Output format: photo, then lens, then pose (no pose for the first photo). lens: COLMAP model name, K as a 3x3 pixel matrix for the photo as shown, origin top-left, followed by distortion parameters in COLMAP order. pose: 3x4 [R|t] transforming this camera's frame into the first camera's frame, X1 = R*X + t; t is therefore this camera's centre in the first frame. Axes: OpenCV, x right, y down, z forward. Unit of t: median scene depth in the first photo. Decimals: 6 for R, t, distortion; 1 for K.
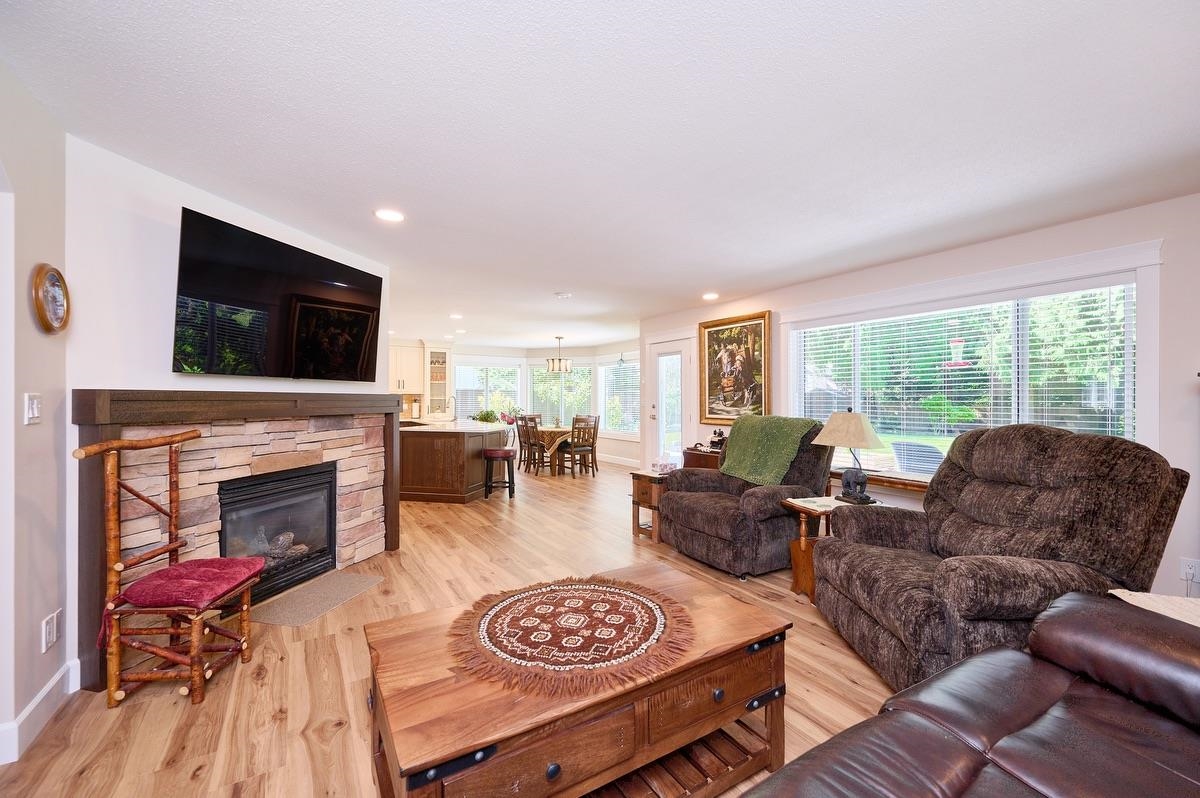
lens RADIAL K [[474.6, 0, 608.0], [0, 474.6, 395.4], [0, 0, 1]] dist [-0.000410, 0.000067]
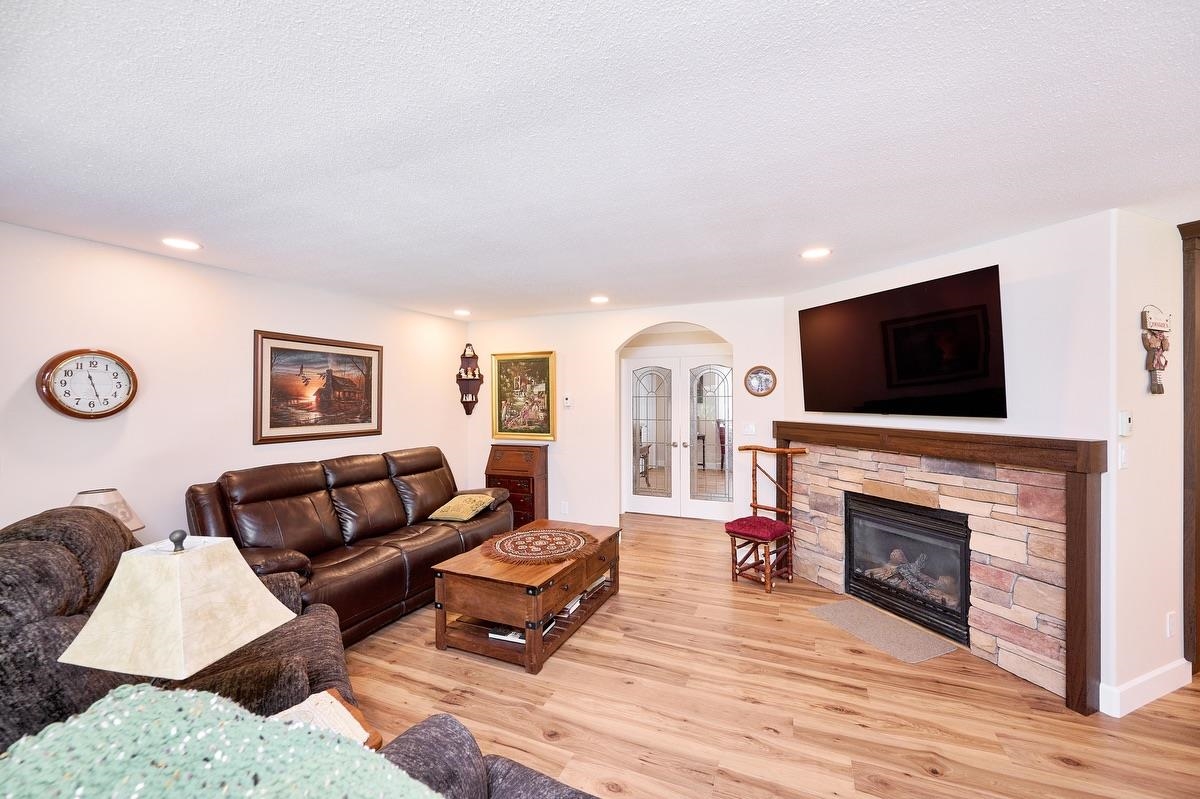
lens RADIAL K [[495.2, 0, 604.8], [0, 495.2, 399.5], [0, 0, 1]] dist [0.002948, 0.000331]
pose [[-0.826639, 0.009895, -0.562646, 0.457854], [0.010194, 0.999945, 0.002609, -0.074728], [0.562641, -0.003579, -0.826694, 1.503776]]
